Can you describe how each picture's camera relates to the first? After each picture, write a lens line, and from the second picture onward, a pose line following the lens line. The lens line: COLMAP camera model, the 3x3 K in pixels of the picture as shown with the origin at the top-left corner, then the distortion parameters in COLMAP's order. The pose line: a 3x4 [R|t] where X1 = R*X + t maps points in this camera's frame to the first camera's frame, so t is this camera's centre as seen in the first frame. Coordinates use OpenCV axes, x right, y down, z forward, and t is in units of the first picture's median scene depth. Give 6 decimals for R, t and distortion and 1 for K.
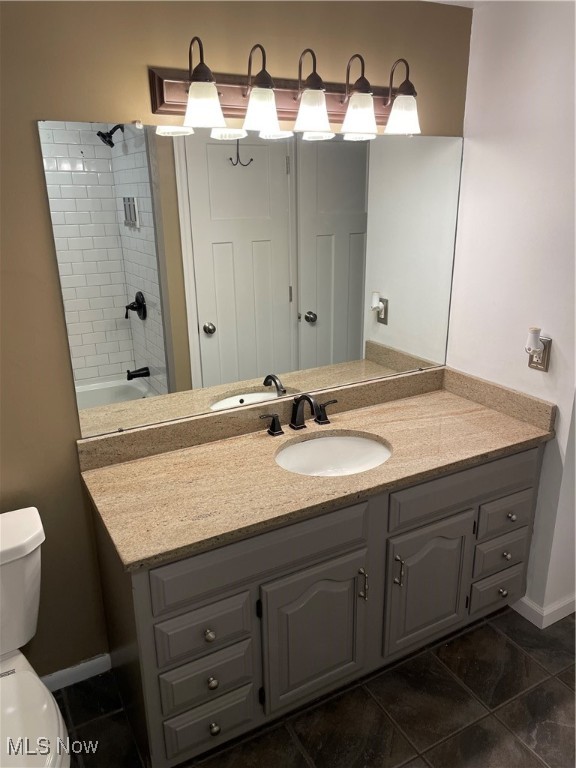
lens RADIAL K [[580.6, 0, 290.6], [0, 580.6, 383.5], [0, 0, 1]] dist [0.107170, -0.132014]
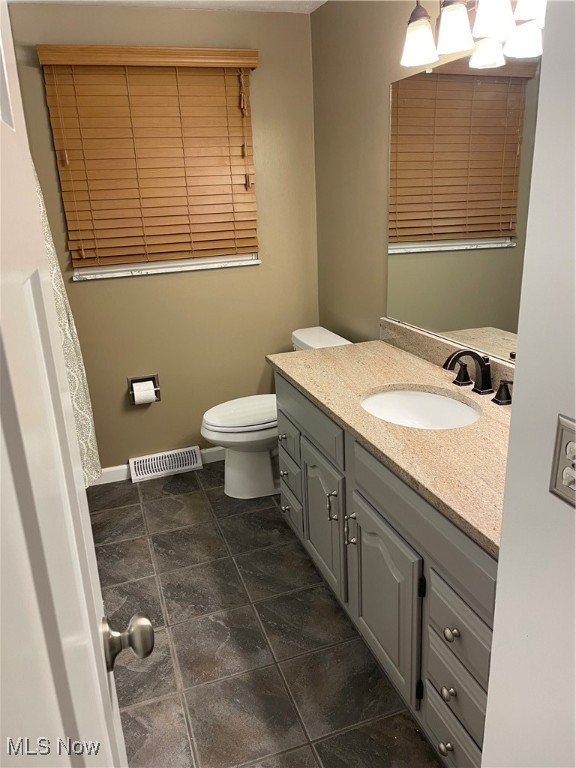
lens RADIAL K [[580.6, 0, 290.6], [0, 580.6, 383.5], [0, 0, 1]] dist [0.107170, -0.132014]
pose [[-0.181234, 0.315411, -0.931488, 0.974525], [-0.270946, 0.894502, 0.355603, -0.187721], [0.945380, 0.316830, -0.076655, 0.891374]]
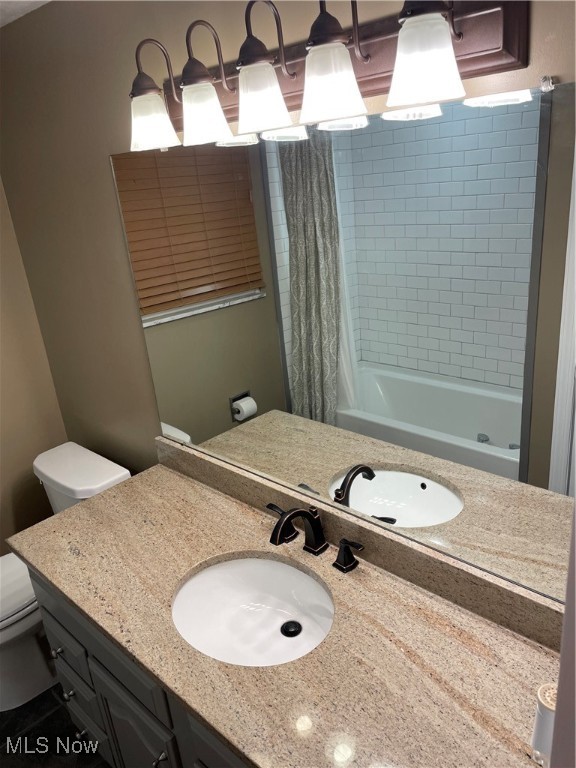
lens RADIAL K [[580.6, 0, 290.6], [0, 580.6, 383.5], [0, 0, 1]] dist [0.107170, -0.132014]
pose [[0.289854, 0.316593, -0.903191, 0.649228], [-0.220159, 0.940451, 0.259000, -0.323136], [0.931405, 0.123774, 0.342294, 0.791773]]
